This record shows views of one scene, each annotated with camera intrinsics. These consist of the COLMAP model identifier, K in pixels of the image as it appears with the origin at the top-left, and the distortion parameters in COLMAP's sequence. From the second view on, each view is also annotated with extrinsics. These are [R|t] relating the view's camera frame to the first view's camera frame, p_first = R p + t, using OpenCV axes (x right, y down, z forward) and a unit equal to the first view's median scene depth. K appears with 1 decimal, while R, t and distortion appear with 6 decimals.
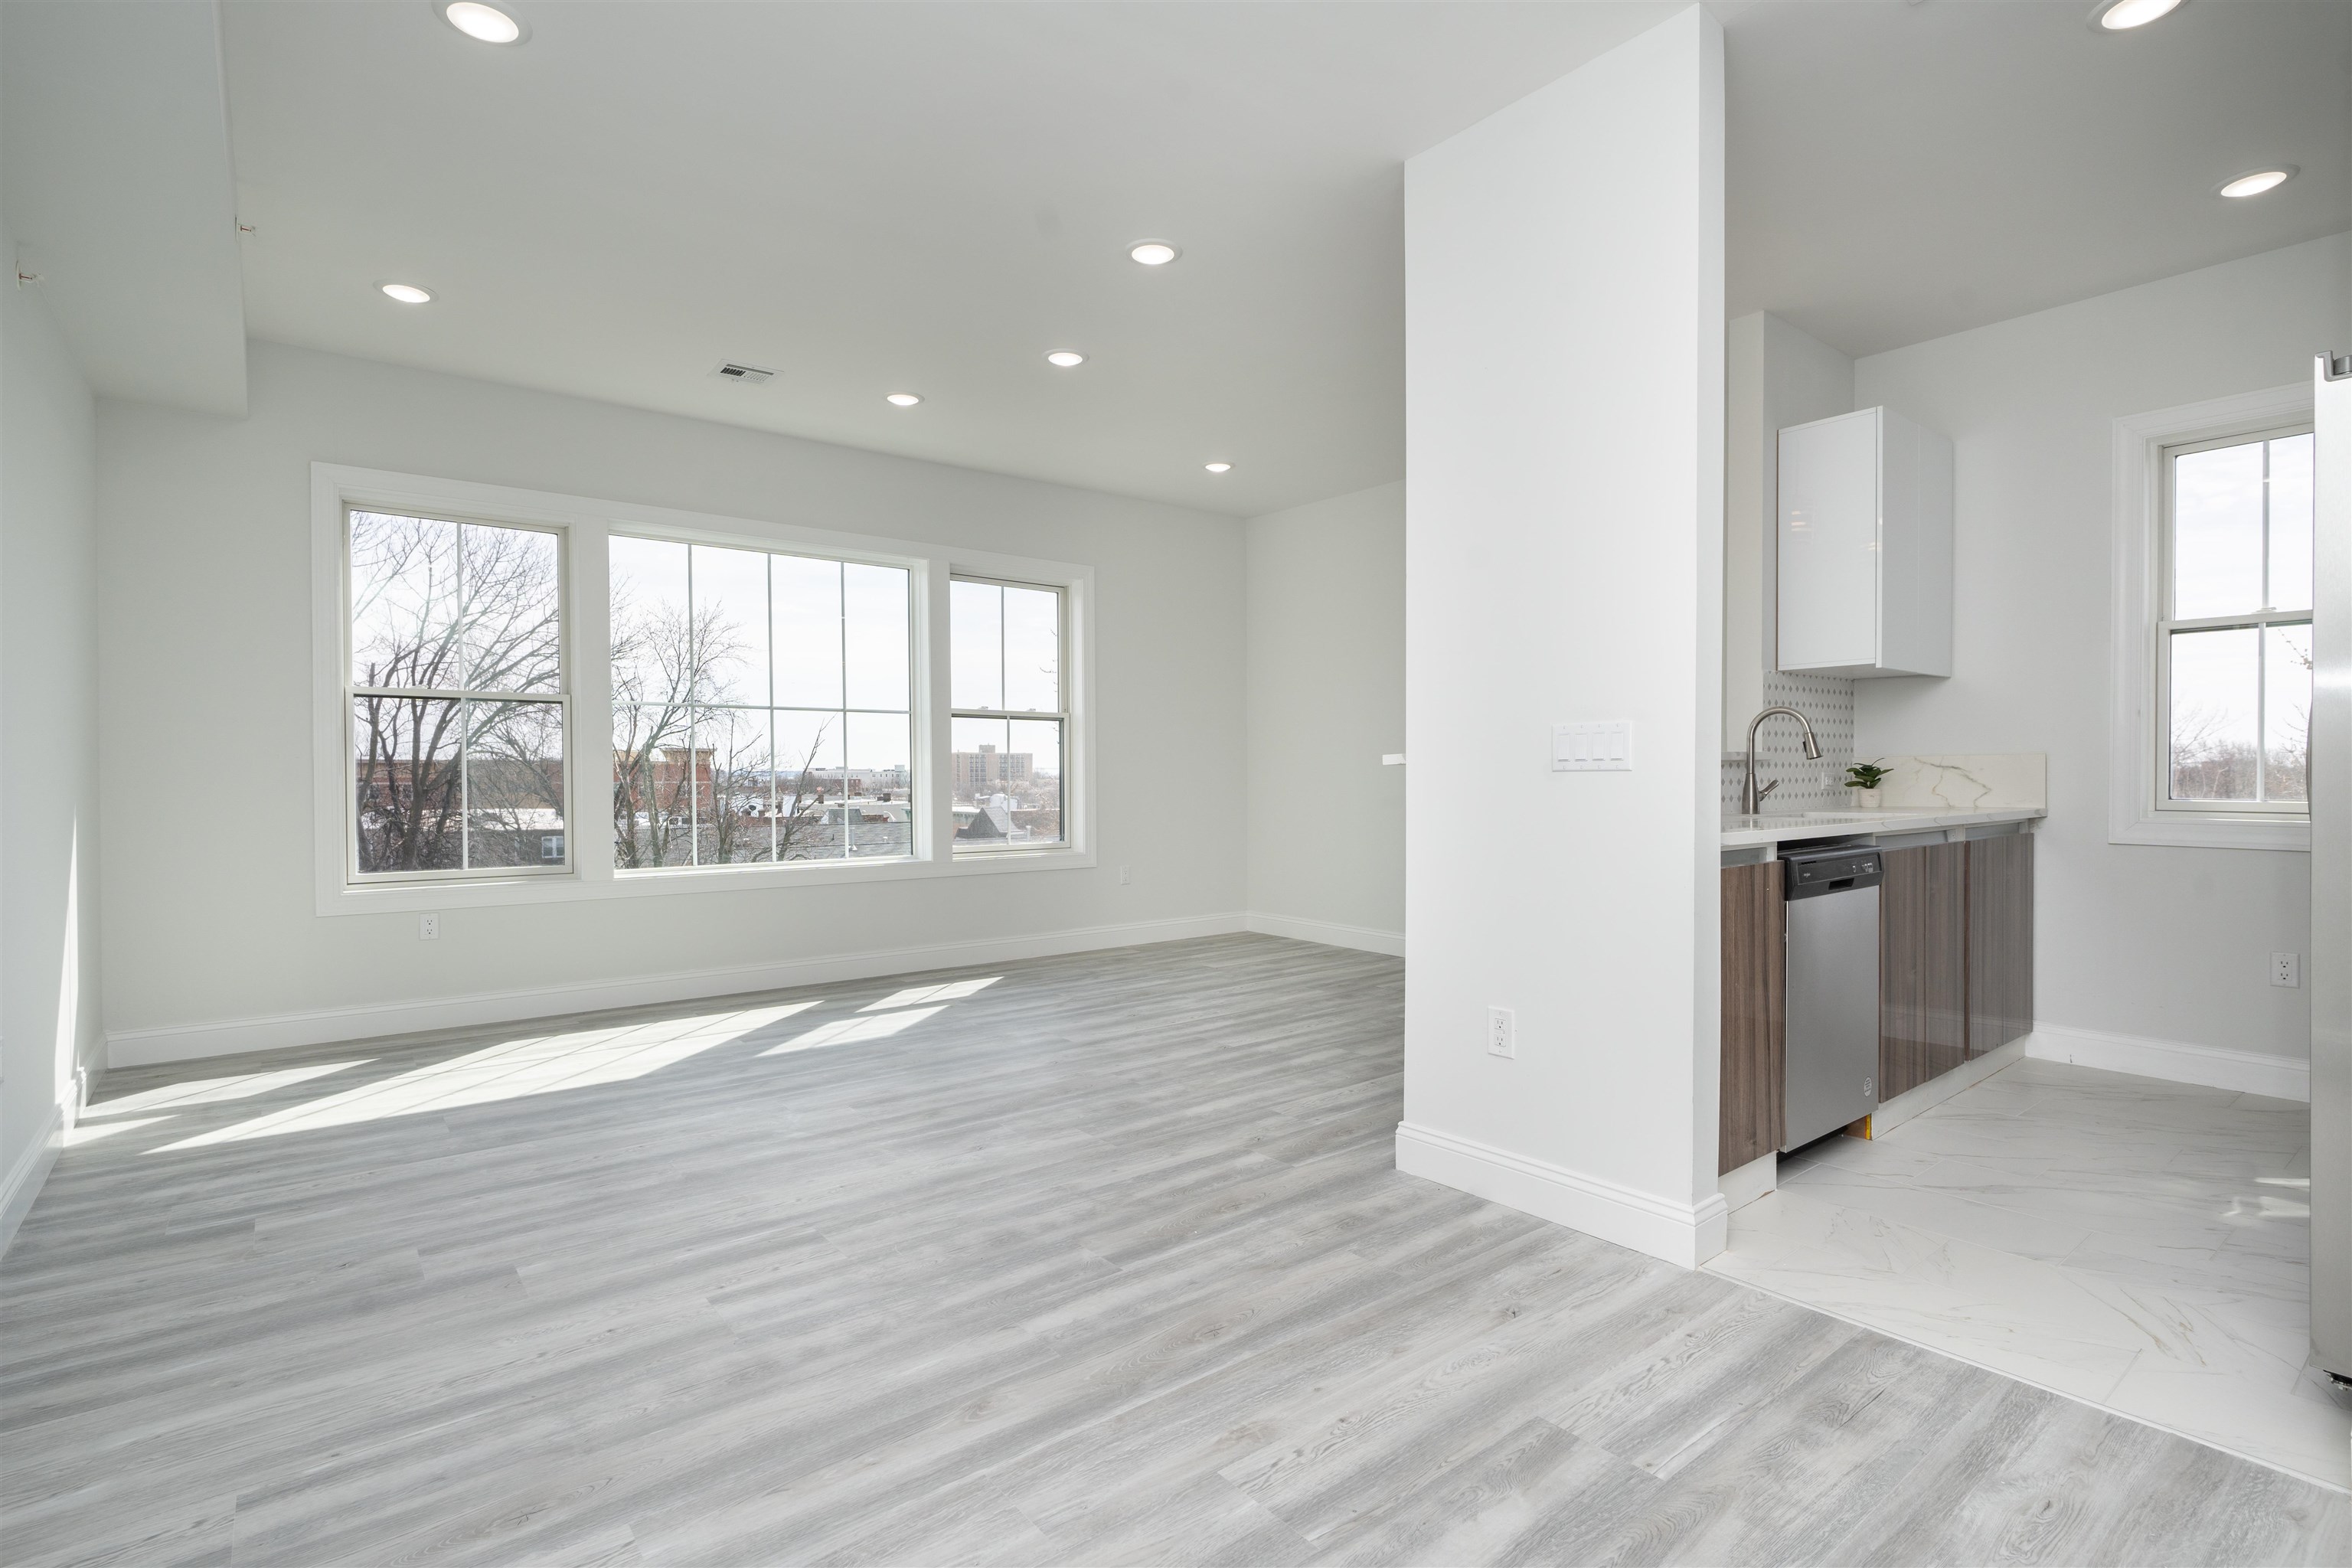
lens RADIAL K [[1125.6, 0, 1182.4], [0, 1125.6, 794.4], [0, 0, 1]] dist [-0.000485, -0.000069]
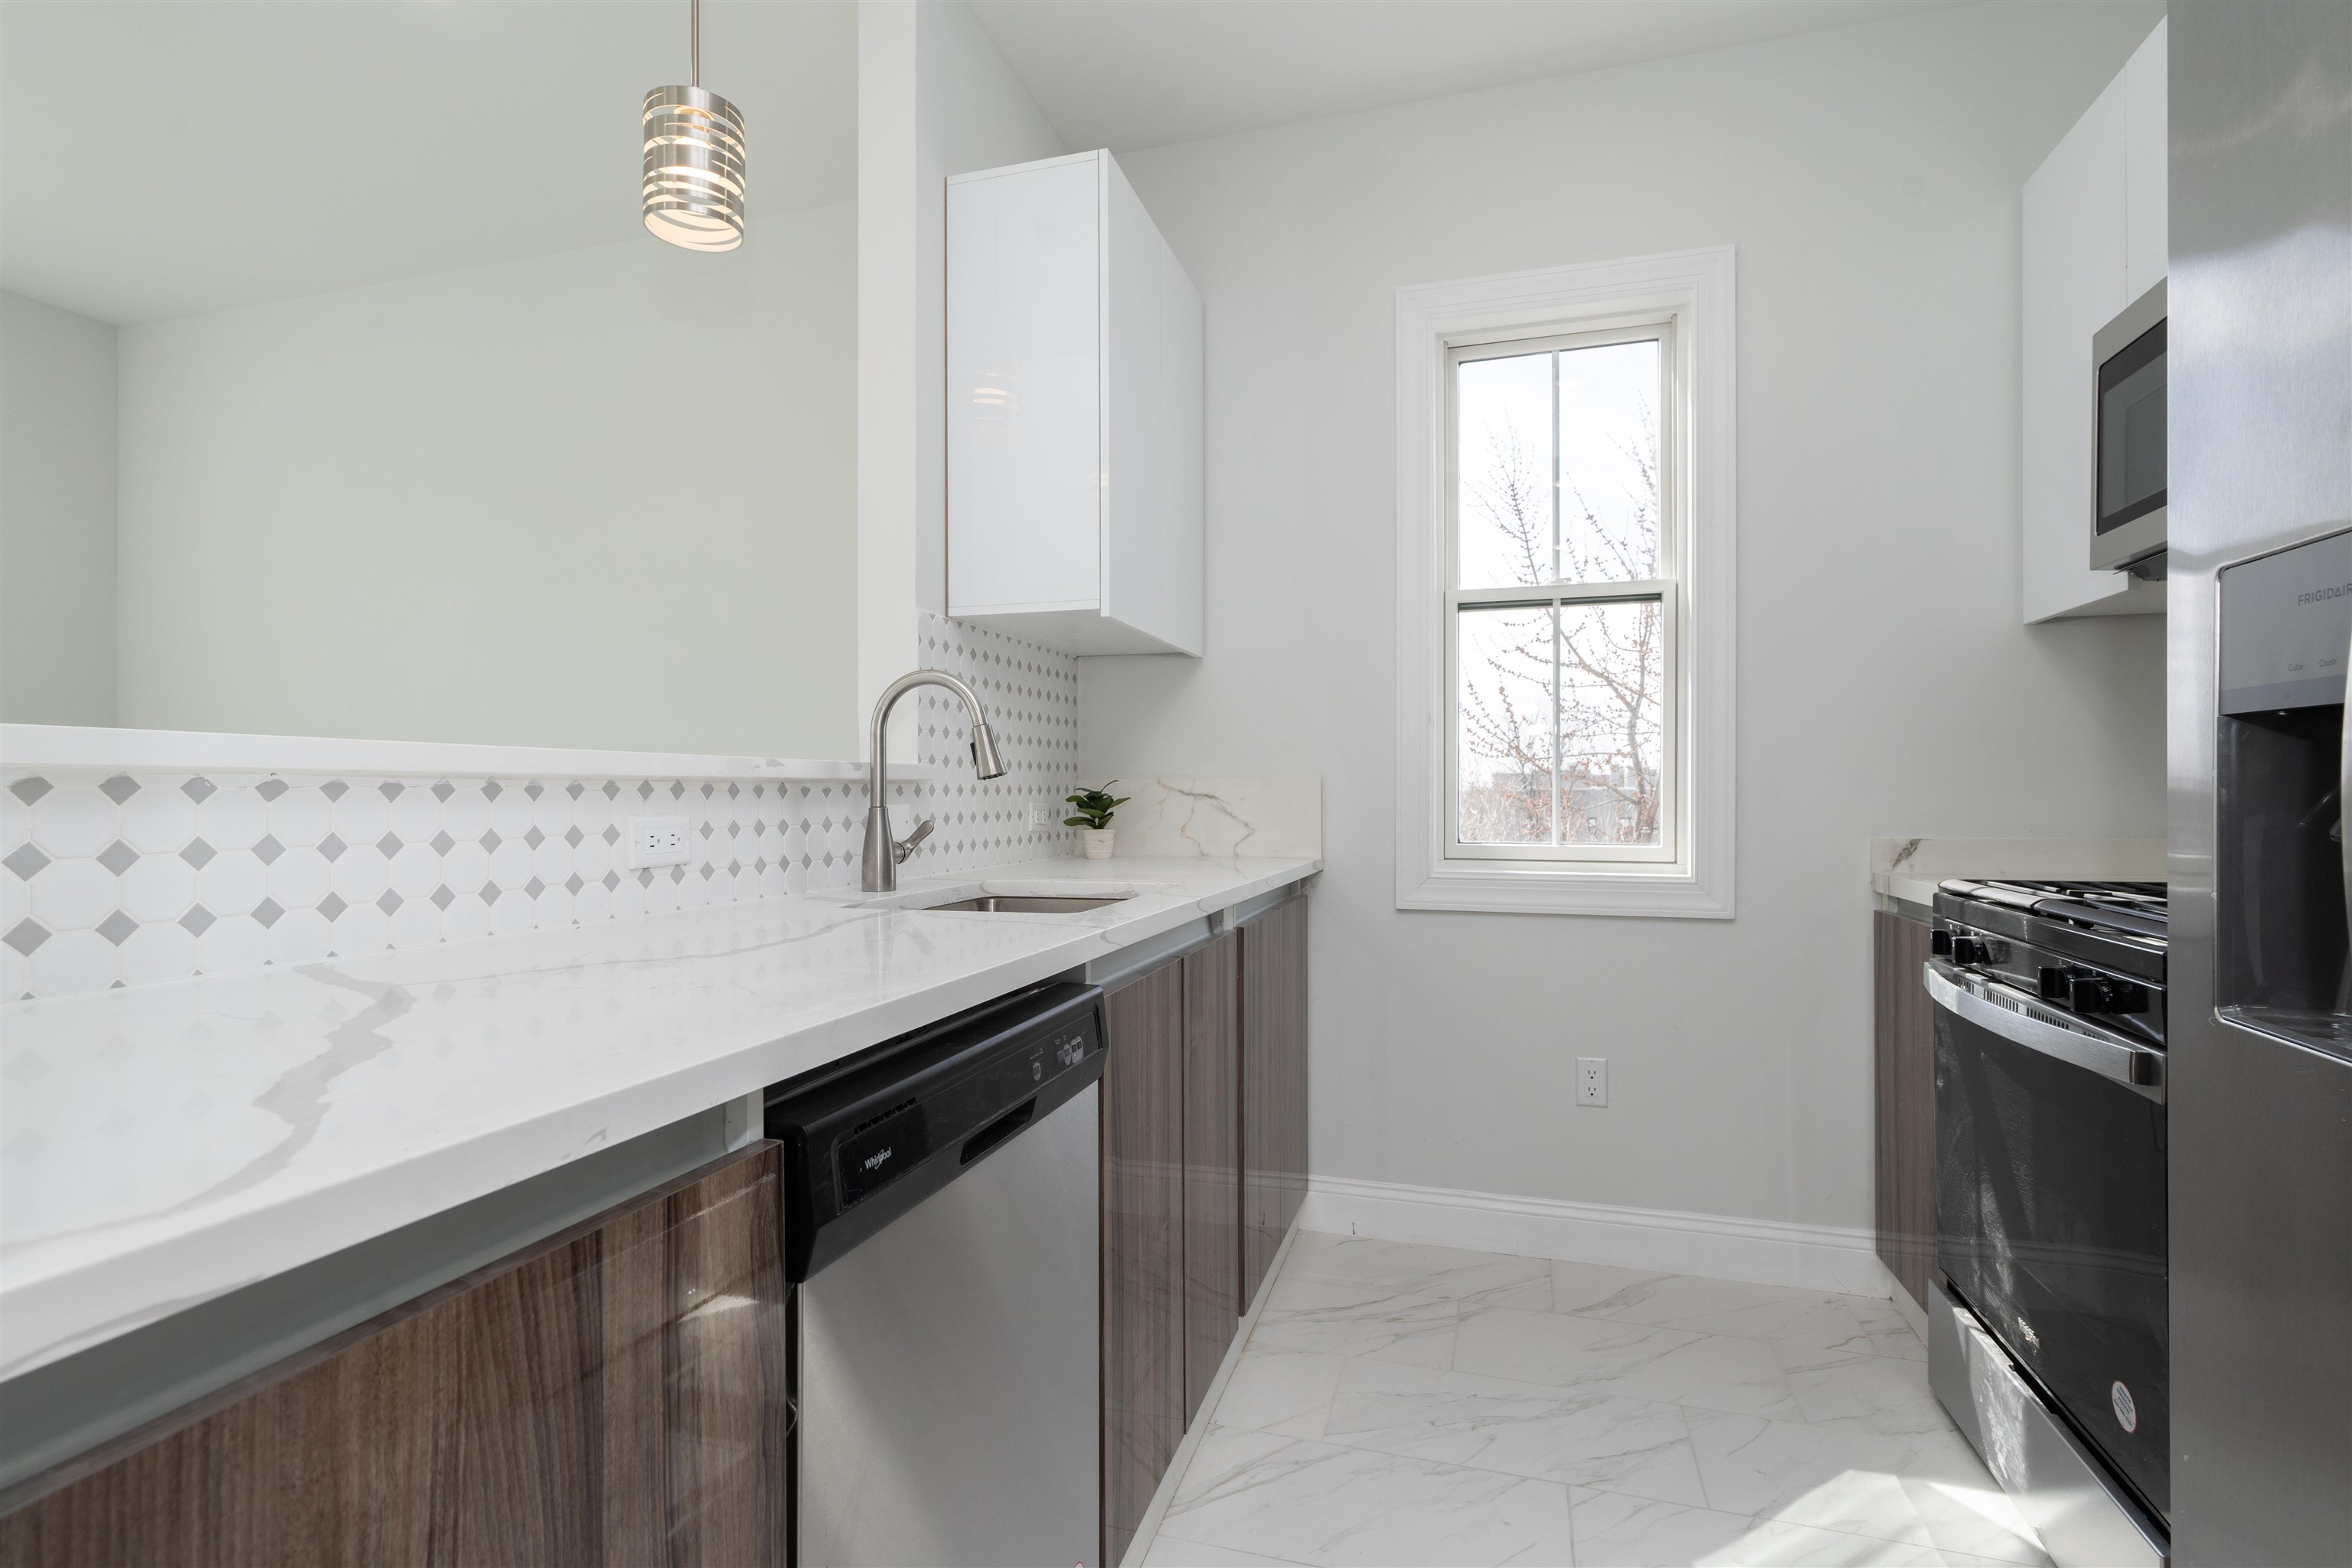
lens RADIAL K [[1125.6, 0, 1182.4], [0, 1125.6, 794.4], [0, 0, 1]] dist [-0.000485, -0.000069]
pose [[0.823080, 0.001740, 0.567923, 0.346655], [0.010486, 0.999778, -0.018261, -0.014451], [-0.567828, 0.020986, 0.822879, 0.541457]]
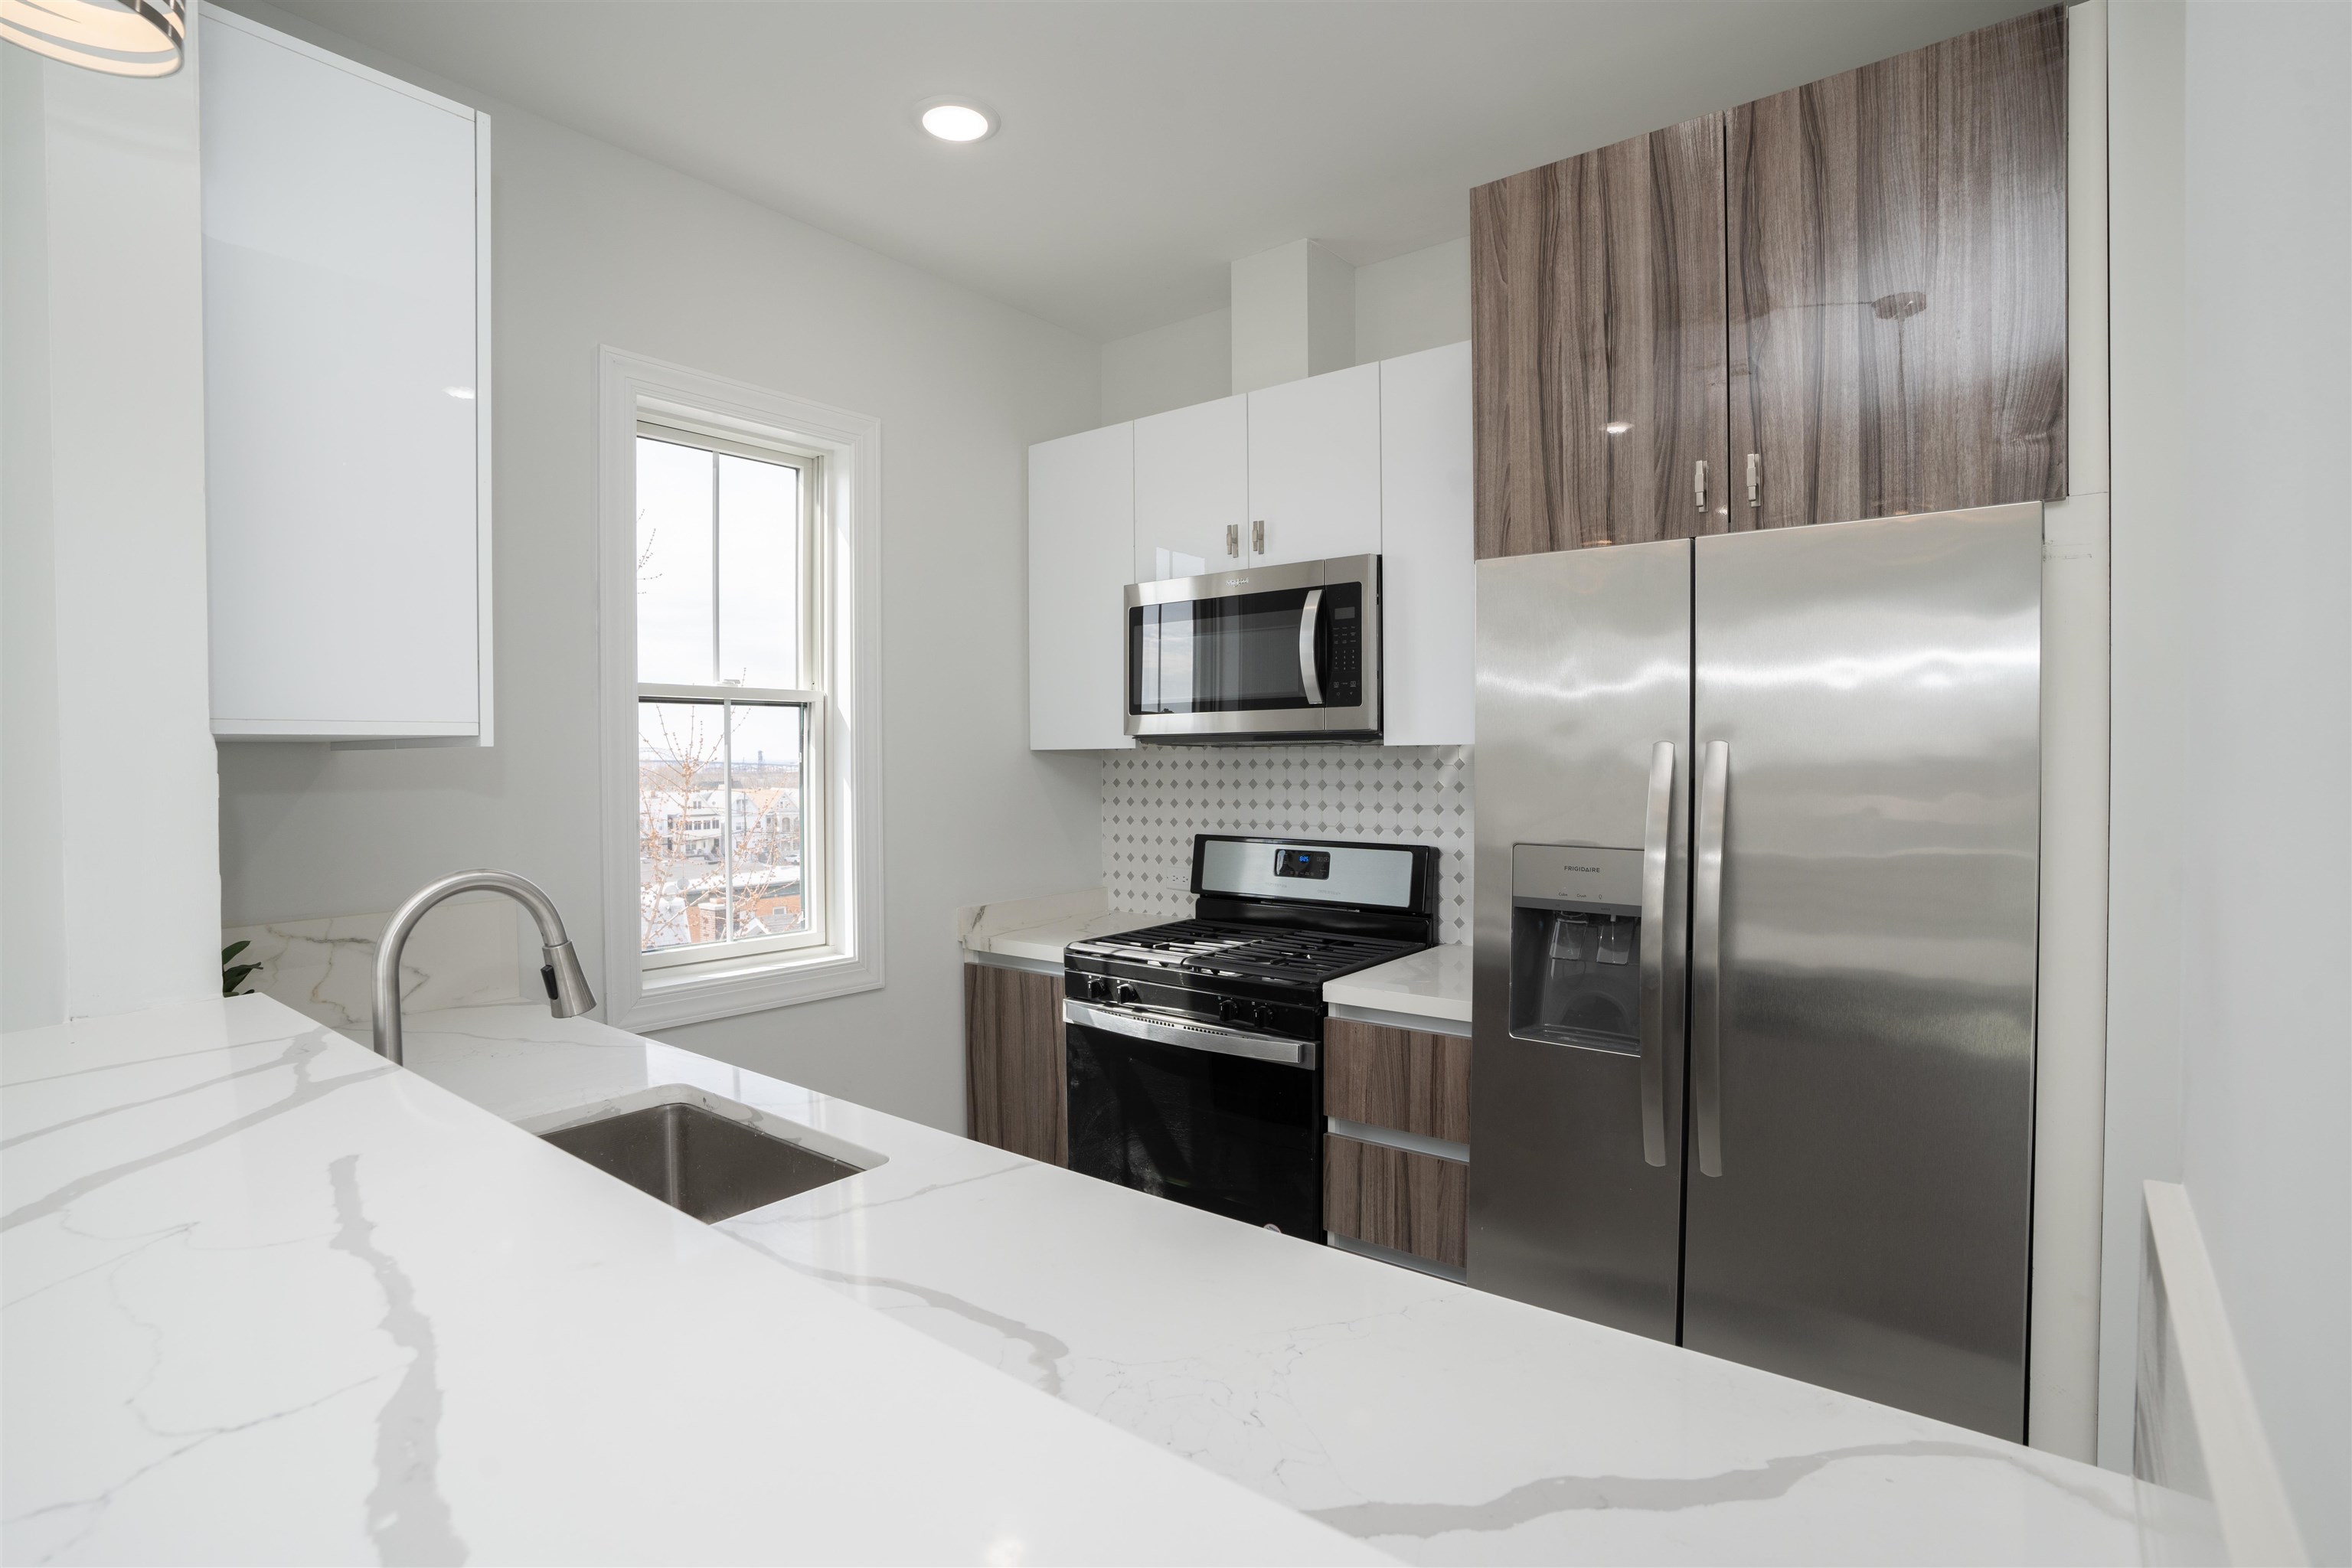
lens RADIAL K [[1146.4, 0, 1176.0], [0, 1146.4, 784.0], [0, 0, 1]] dist [-0.076536, 0.038308]
pose [[-0.223957, -0.016421, 0.974461, 0.166888], [0.026794, 0.999376, 0.022999, -0.106694], [-0.974231, 0.031261, -0.223377, 0.884128]]
